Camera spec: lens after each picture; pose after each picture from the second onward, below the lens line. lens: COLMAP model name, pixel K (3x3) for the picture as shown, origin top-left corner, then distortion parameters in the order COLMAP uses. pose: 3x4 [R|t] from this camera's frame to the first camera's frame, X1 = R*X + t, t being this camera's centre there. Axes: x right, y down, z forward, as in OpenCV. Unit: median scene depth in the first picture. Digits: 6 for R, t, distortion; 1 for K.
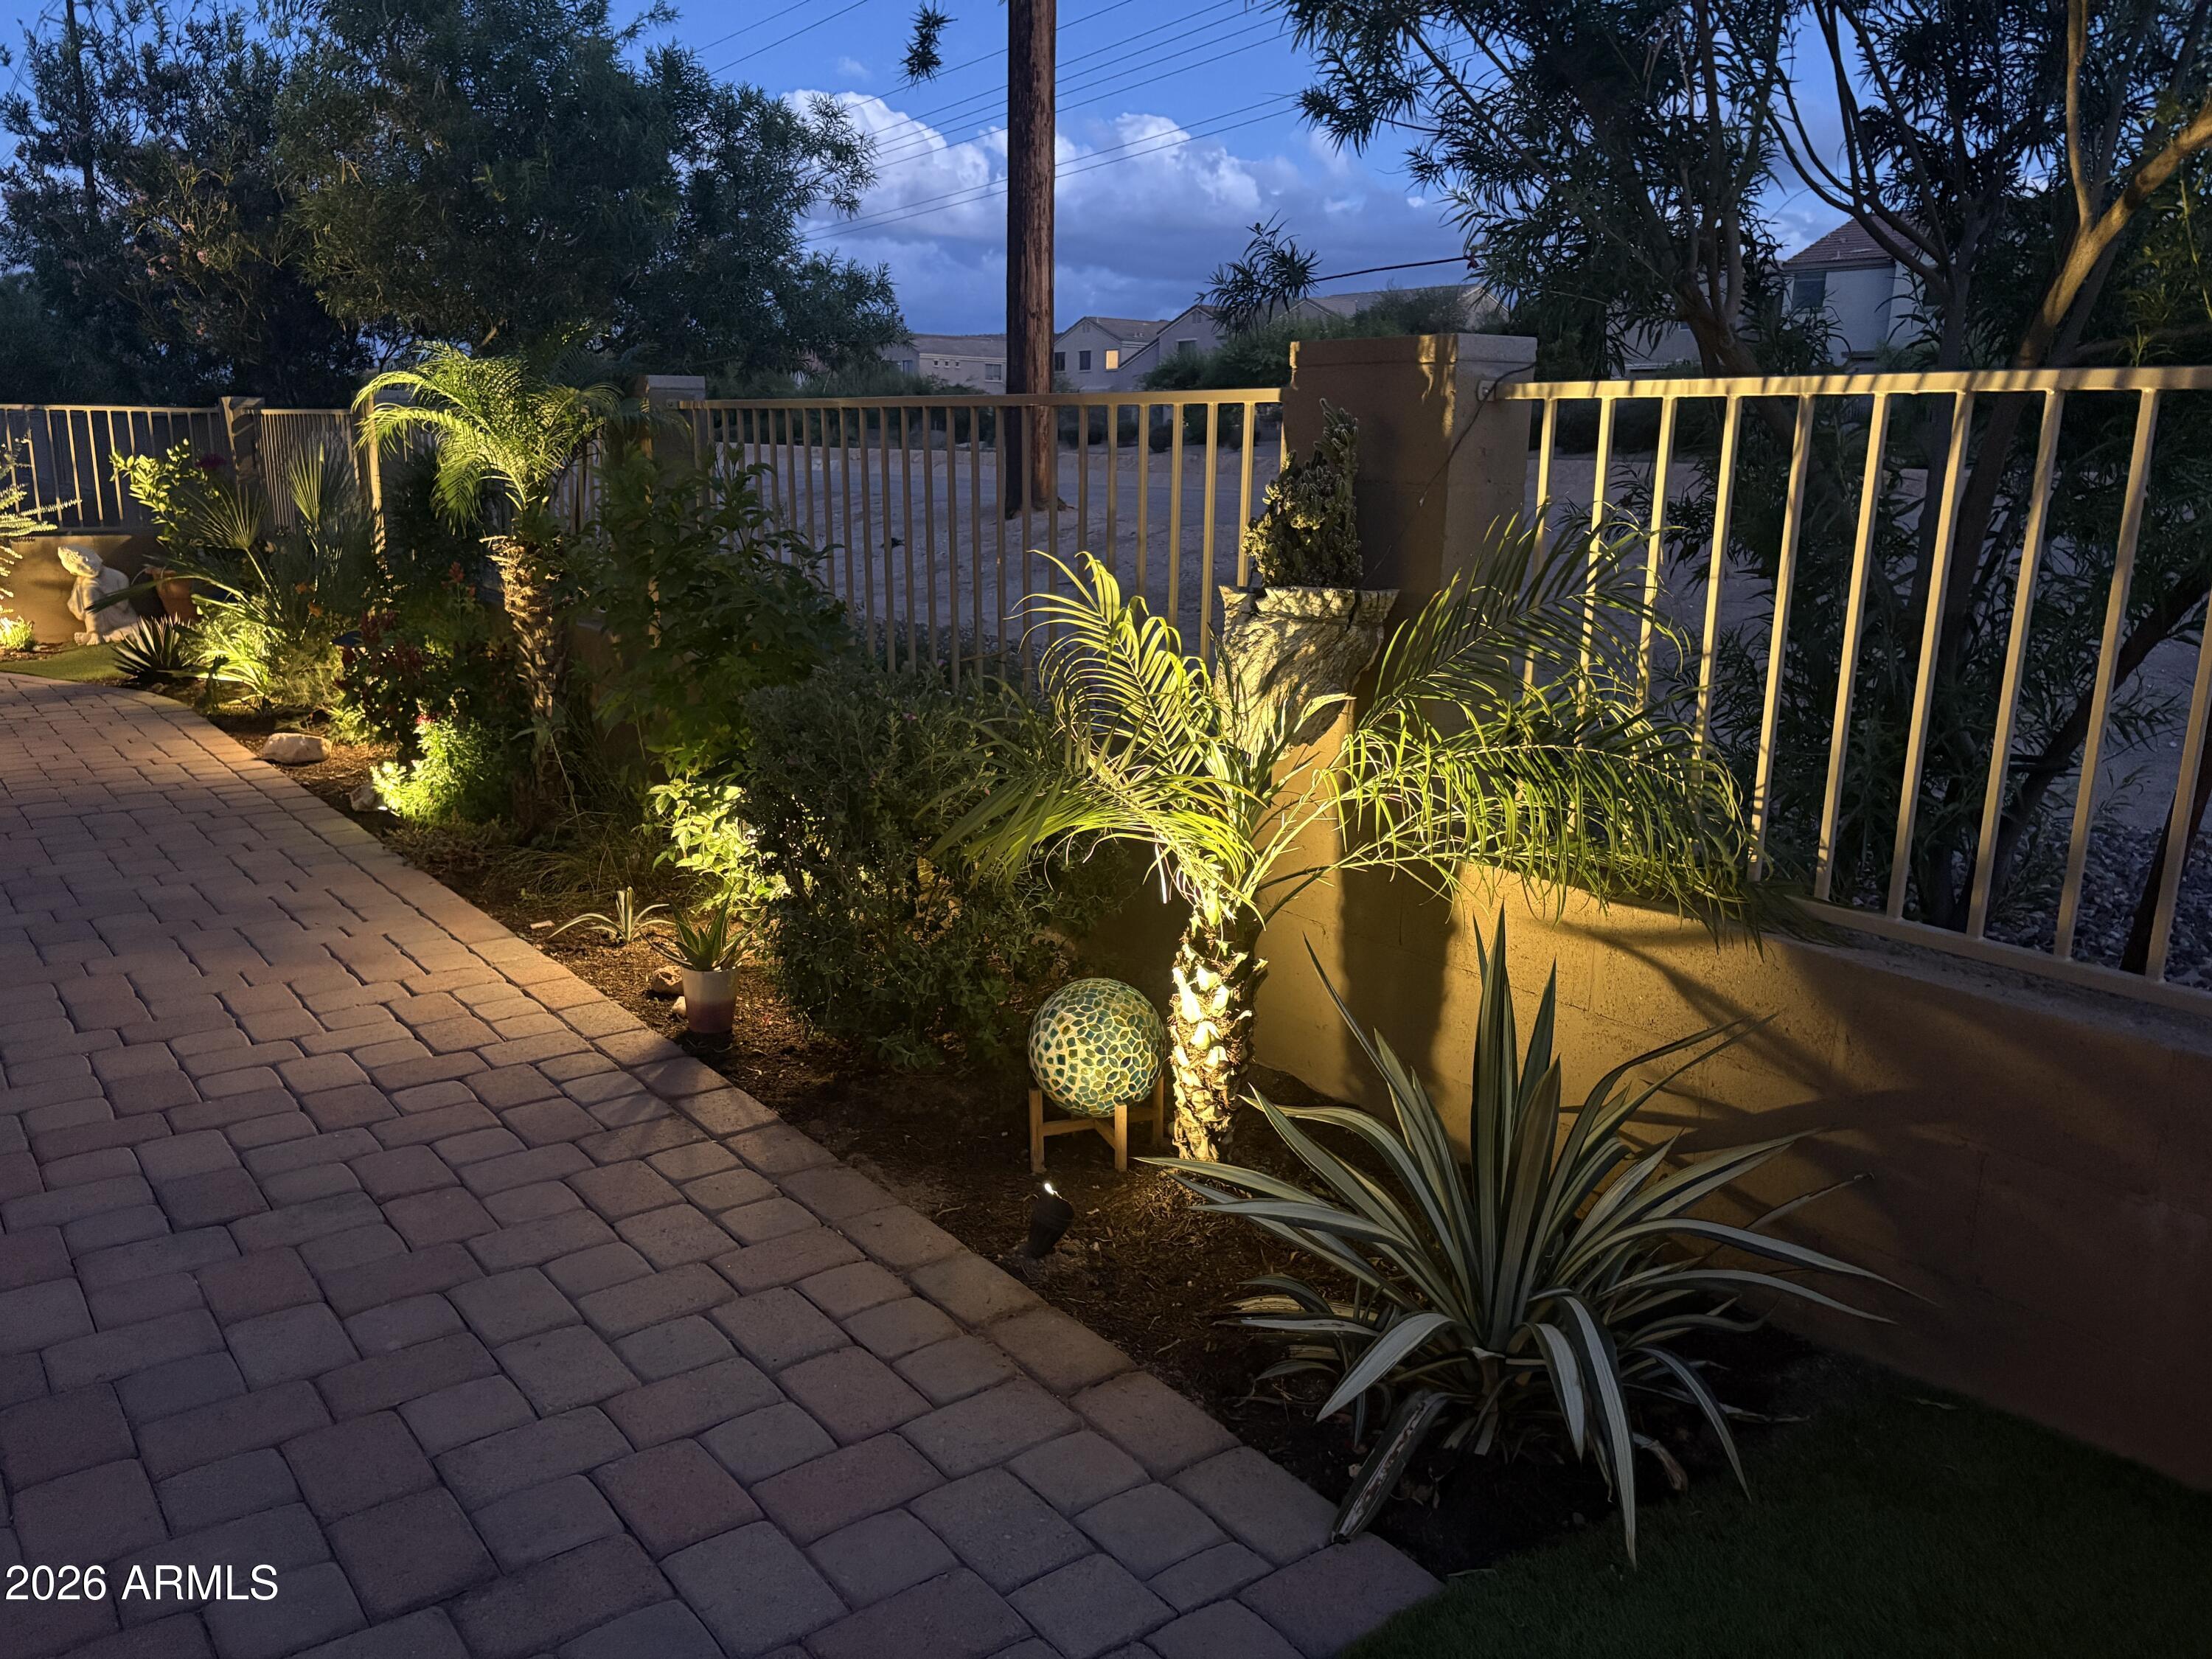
lens RADIAL K [[1674.5, 0, 1119.9], [0, 1674.5, 836.8], [0, 0, 1]] dist [0.012214, -0.005478]
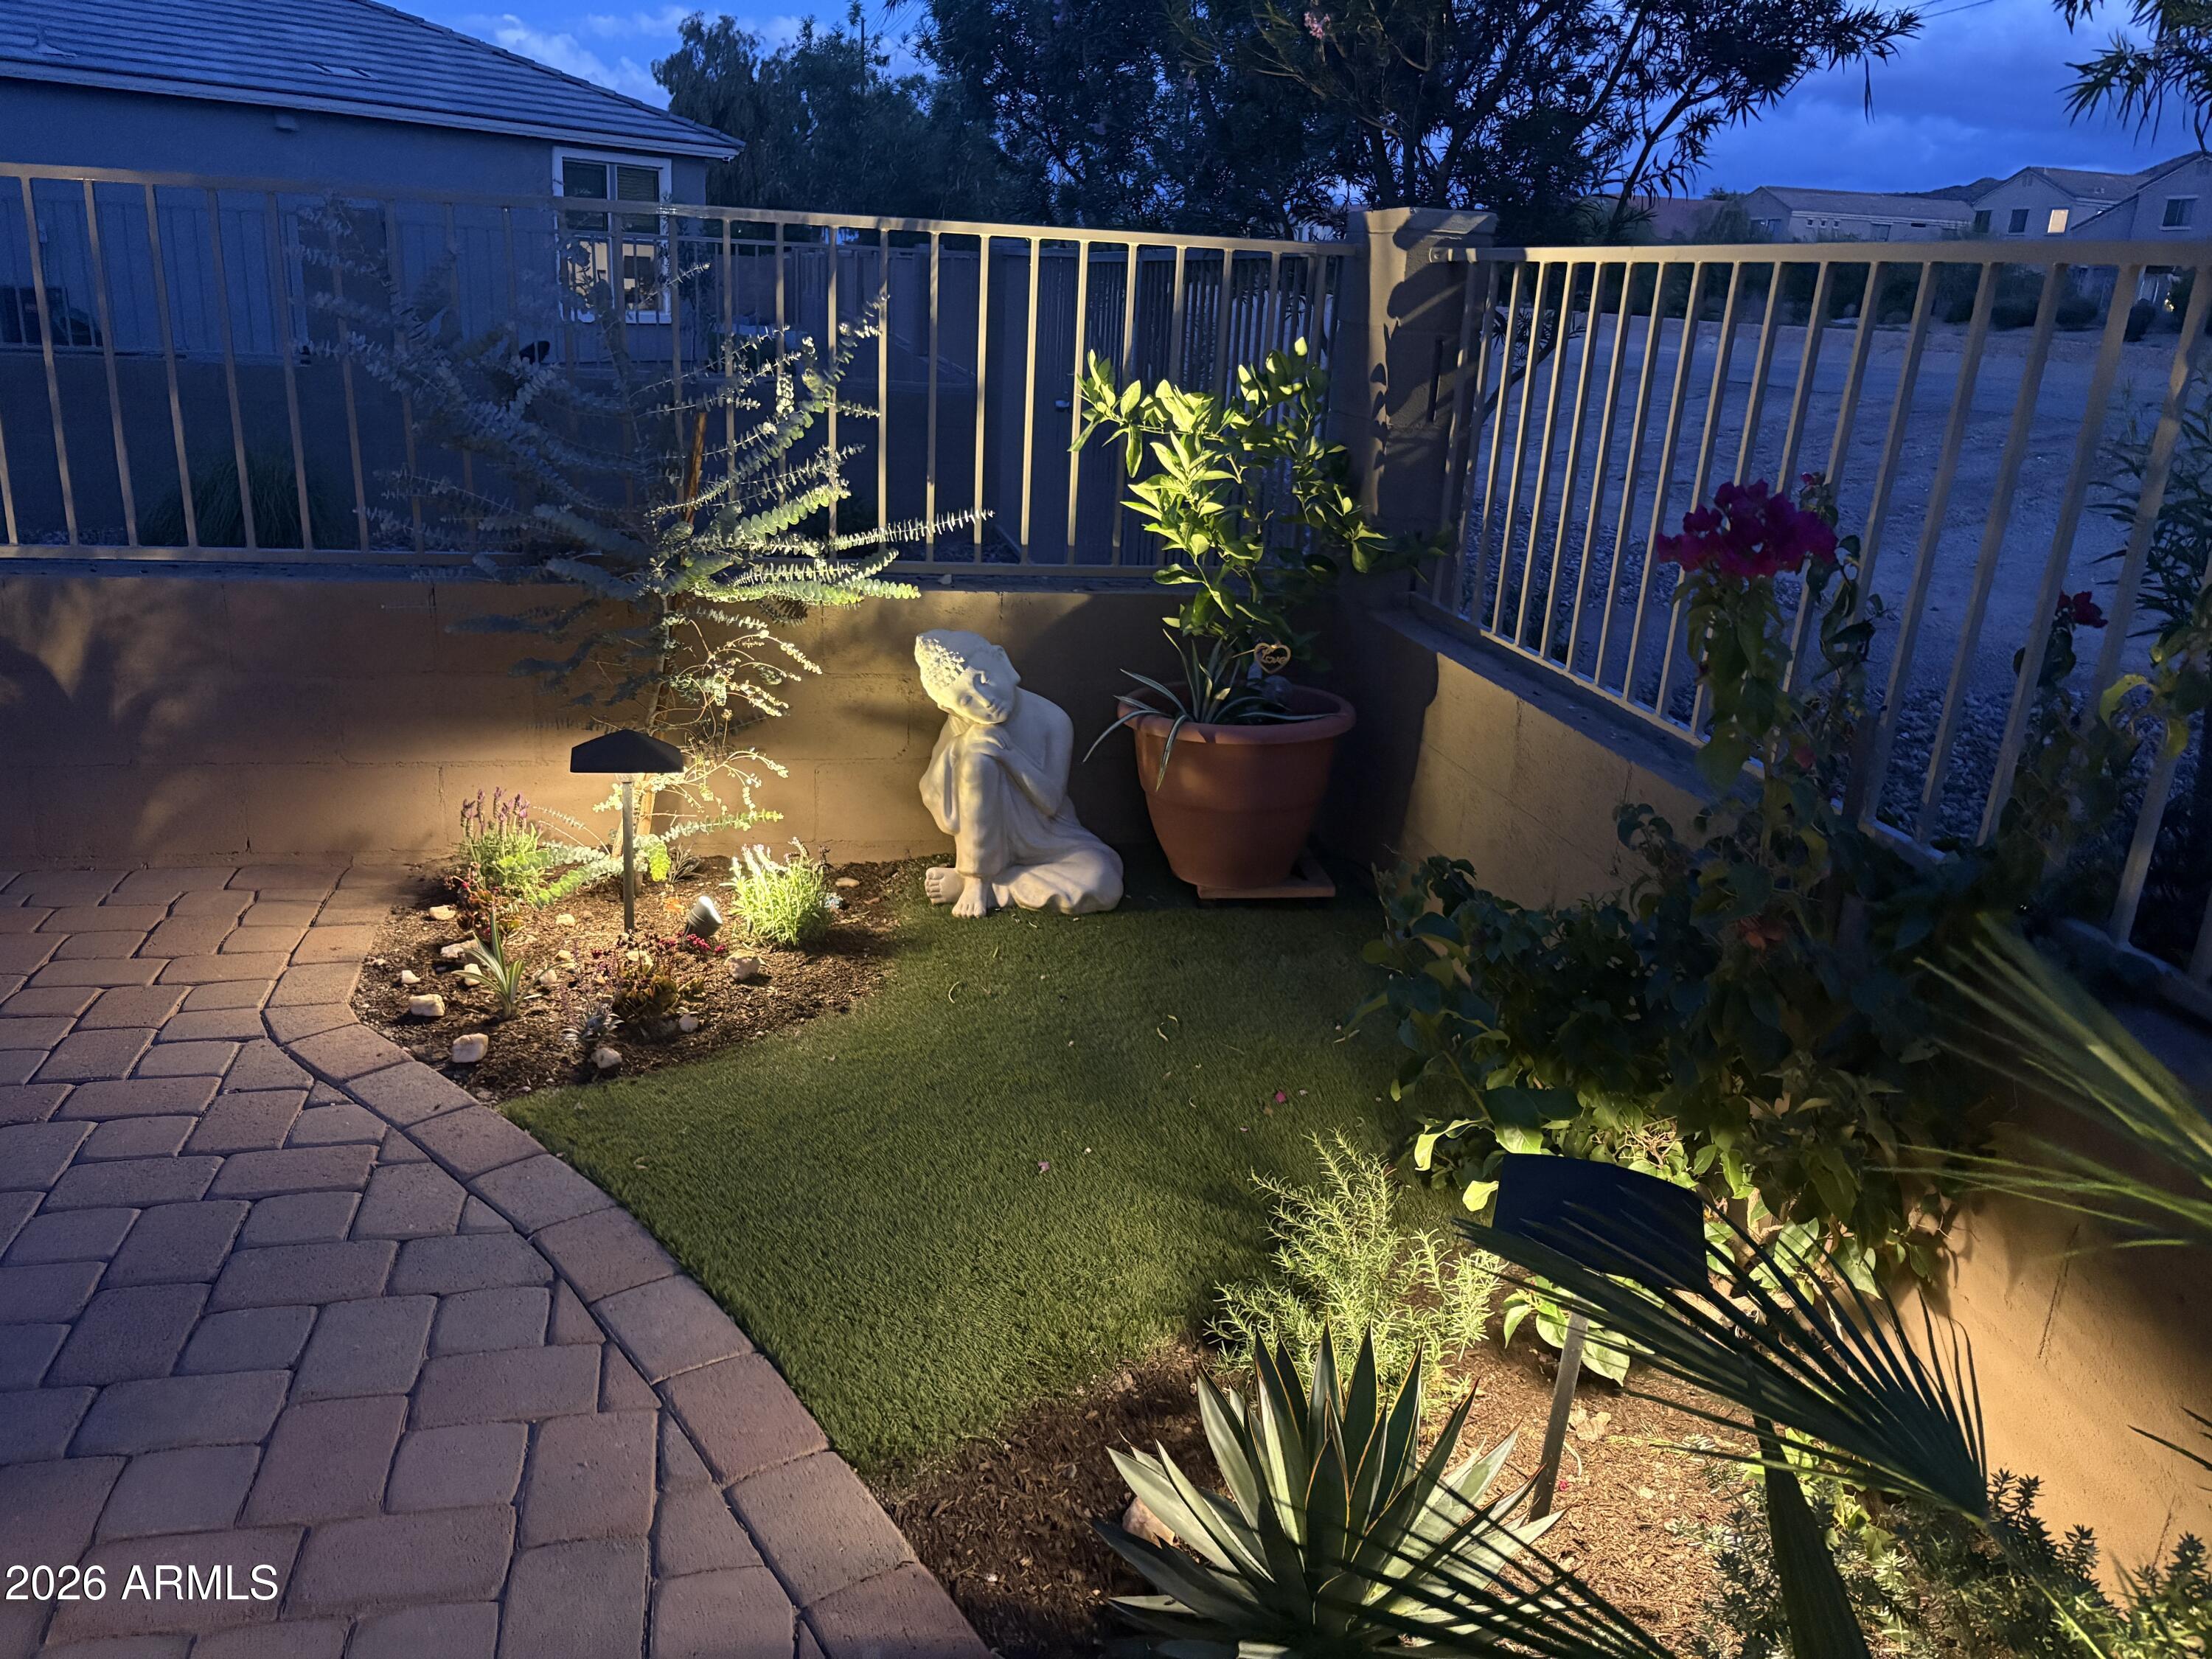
lens RADIAL K [[1674.5, 0, 1119.9], [0, 1674.5, 836.8], [0, 0, 1]] dist [0.012214, -0.005478]
pose [[0.905817, 0.161653, -0.391618, -0.444610], [-0.131686, 0.985988, 0.102406, -0.170275], [0.402684, -0.041191, 0.914412, 0.688459]]
